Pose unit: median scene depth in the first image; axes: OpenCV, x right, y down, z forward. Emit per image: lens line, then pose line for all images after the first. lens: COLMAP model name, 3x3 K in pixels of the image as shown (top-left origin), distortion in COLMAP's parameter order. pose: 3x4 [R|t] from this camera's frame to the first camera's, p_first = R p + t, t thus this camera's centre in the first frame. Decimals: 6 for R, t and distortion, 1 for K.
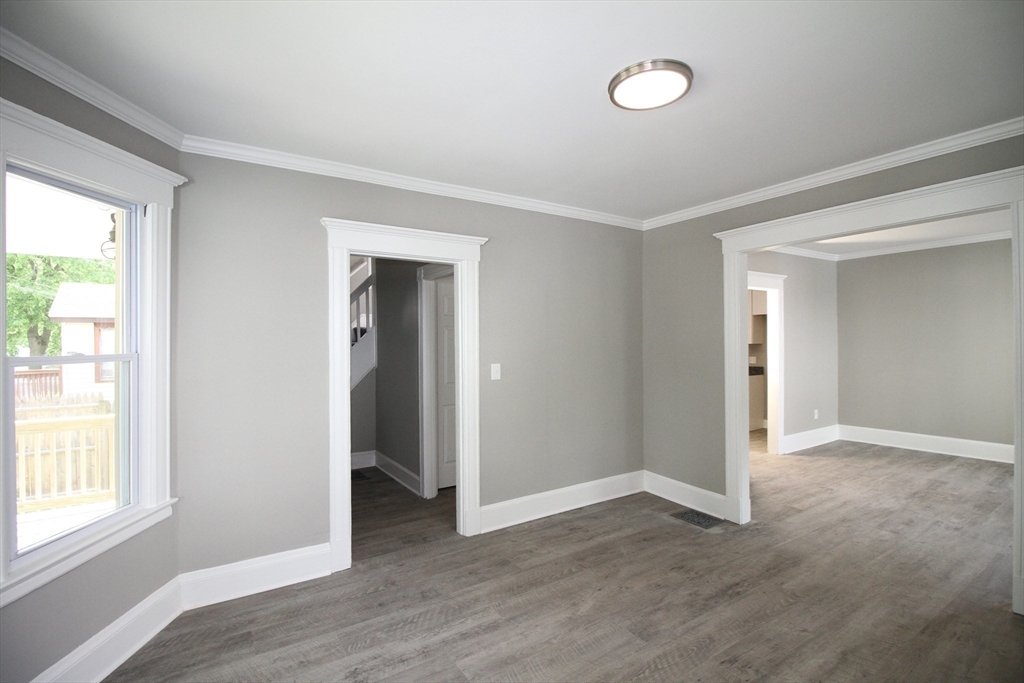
lens RADIAL K [[477.3, 0, 512.0], [0, 477.3, 341.5], [0, 0, 1]] dist [-0.002749, -0.001244]
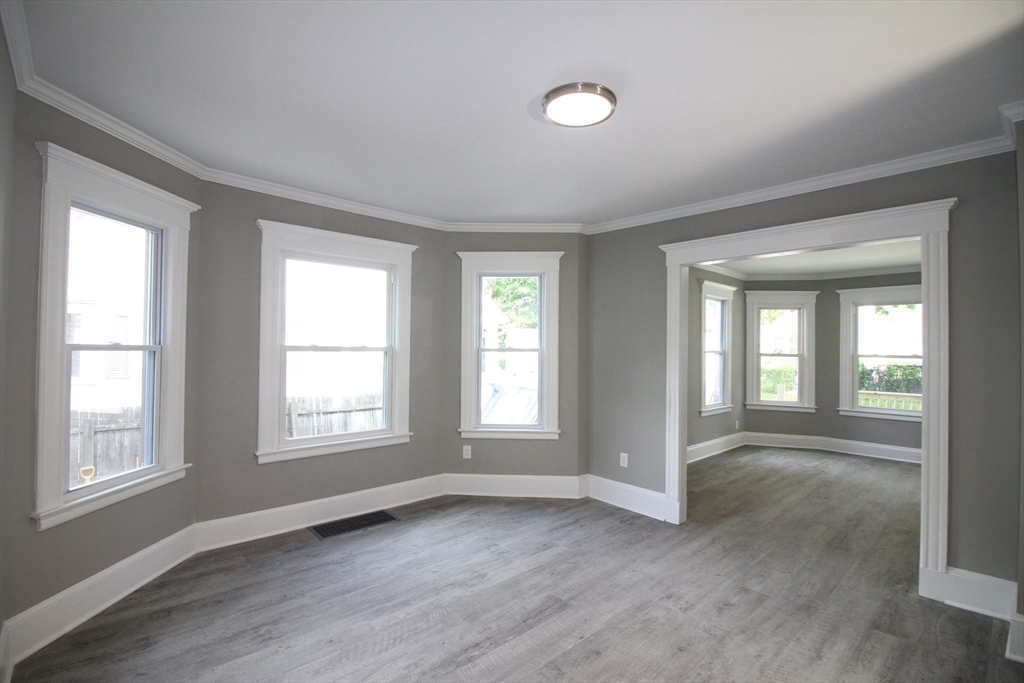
lens RADIAL K [[477.3, 0, 512.0], [0, 477.3, 341.5], [0, 0, 1]] dist [-0.002749, -0.001244]
pose [[-0.986402, -0.006082, -0.164240, 1.638848], [-0.004596, 0.999945, -0.009426, -0.005211], [0.164288, -0.008543, -0.986375, 2.140663]]
